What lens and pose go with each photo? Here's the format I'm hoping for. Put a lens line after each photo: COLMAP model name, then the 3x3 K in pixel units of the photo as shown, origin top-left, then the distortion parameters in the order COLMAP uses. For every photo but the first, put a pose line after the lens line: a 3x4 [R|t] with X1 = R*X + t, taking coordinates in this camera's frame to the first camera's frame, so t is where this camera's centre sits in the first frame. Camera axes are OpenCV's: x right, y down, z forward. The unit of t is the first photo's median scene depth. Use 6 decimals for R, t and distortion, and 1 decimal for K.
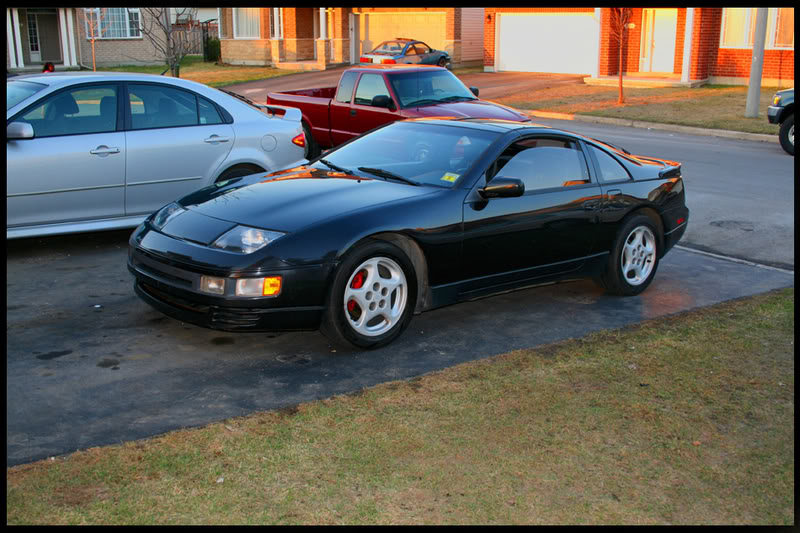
lens RADIAL K [[867.7, 0, 400.0], [0, 867.7, 266.5], [0, 0, 1]] dist [0.000654, -0.001146]
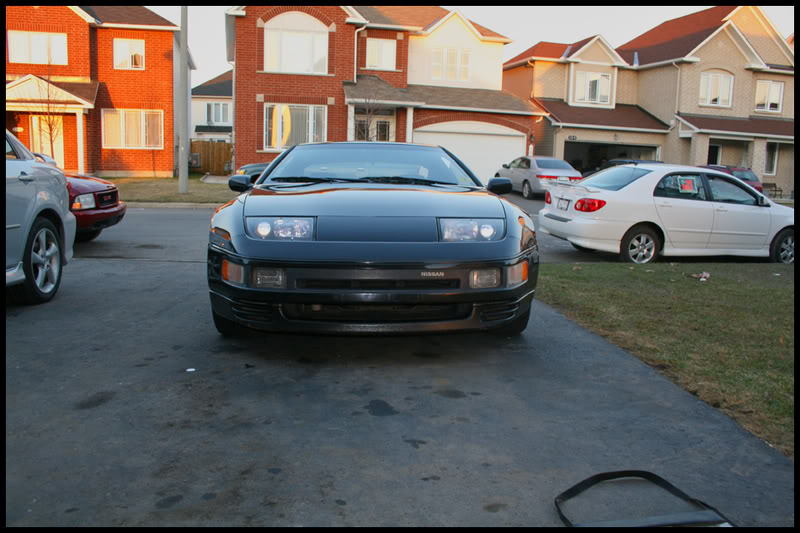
lens RADIAL K [[679.5, 0, 400.0], [0, 679.5, 266.5], [0, 0, 1]] dist [-0.150226, 0.146868]
pose [[0.608225, -0.112819, 0.785706, -0.617600], [0.188652, 0.982031, -0.005029, -0.000432], [-0.771020, 0.151284, 0.618580, 0.506107]]
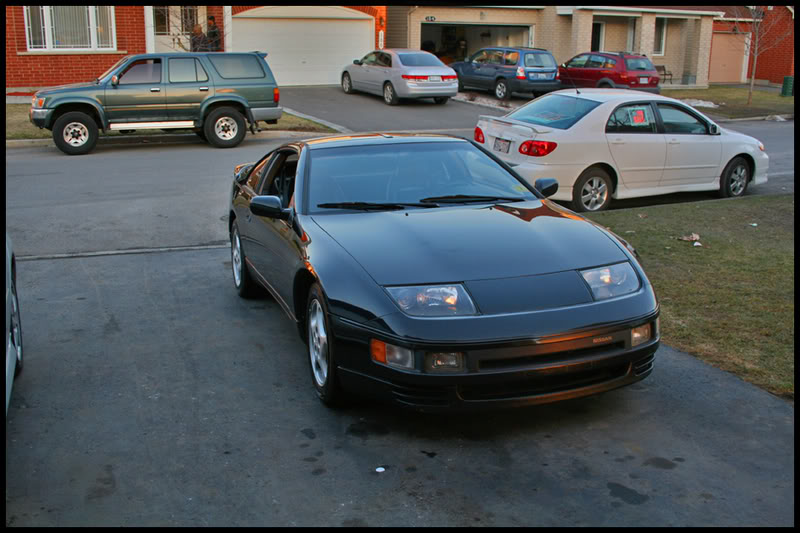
lens RADIAL K [[876.8, 0, 400.0], [0, 876.8, 266.5], [0, 0, 1]] dist [-0.072949, 0.002520]
pose [[0.379949, -0.247160, 0.891376, -0.836804], [0.243381, 0.956400, 0.161448, -0.189224], [-0.892415, 0.155602, 0.423537, 0.651168]]
